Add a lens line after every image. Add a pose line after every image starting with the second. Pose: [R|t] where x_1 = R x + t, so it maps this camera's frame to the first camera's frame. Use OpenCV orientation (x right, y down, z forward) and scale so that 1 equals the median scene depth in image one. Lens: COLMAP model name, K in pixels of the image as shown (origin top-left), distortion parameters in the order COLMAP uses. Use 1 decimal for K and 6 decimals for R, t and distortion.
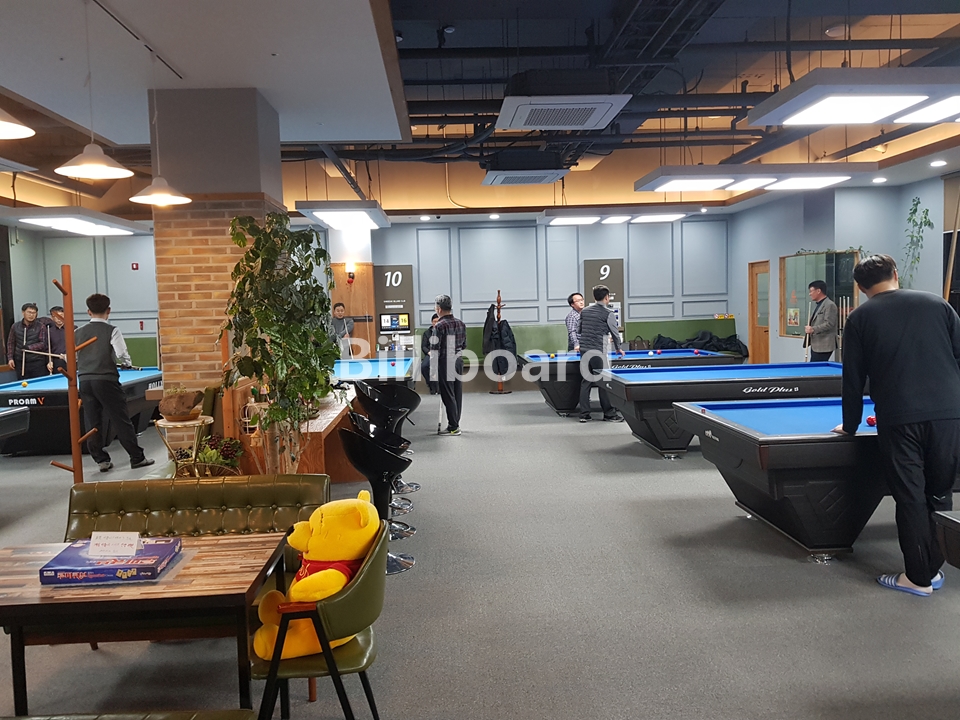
lens RADIAL K [[741.6, 0, 478.9], [0, 741.6, 354.4], [0, 0, 1]] dist [0.014482, -0.001853]
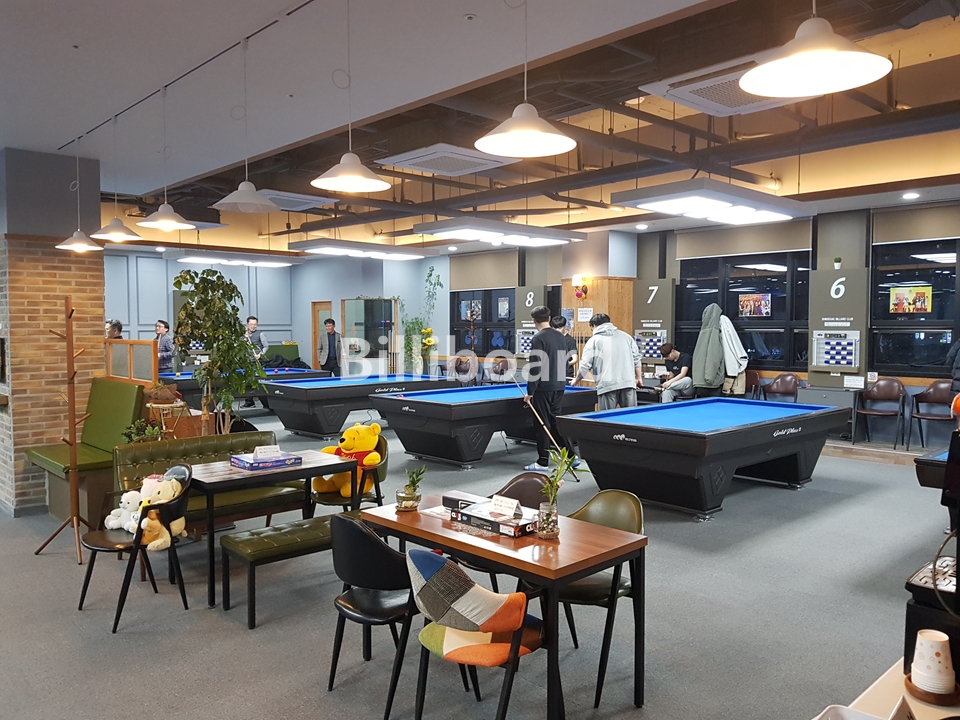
lens RADIAL K [[741.6, 0, 480.4], [0, 741.6, 361.6], [0, 0, 1]] dist [0.014482, -0.001853]
pose [[0.761685, 0.000182, 0.647948, -0.627822], [0.017546, 0.999627, -0.020907, 0.031593], [-0.647710, 0.027294, 0.761398, -0.406157]]
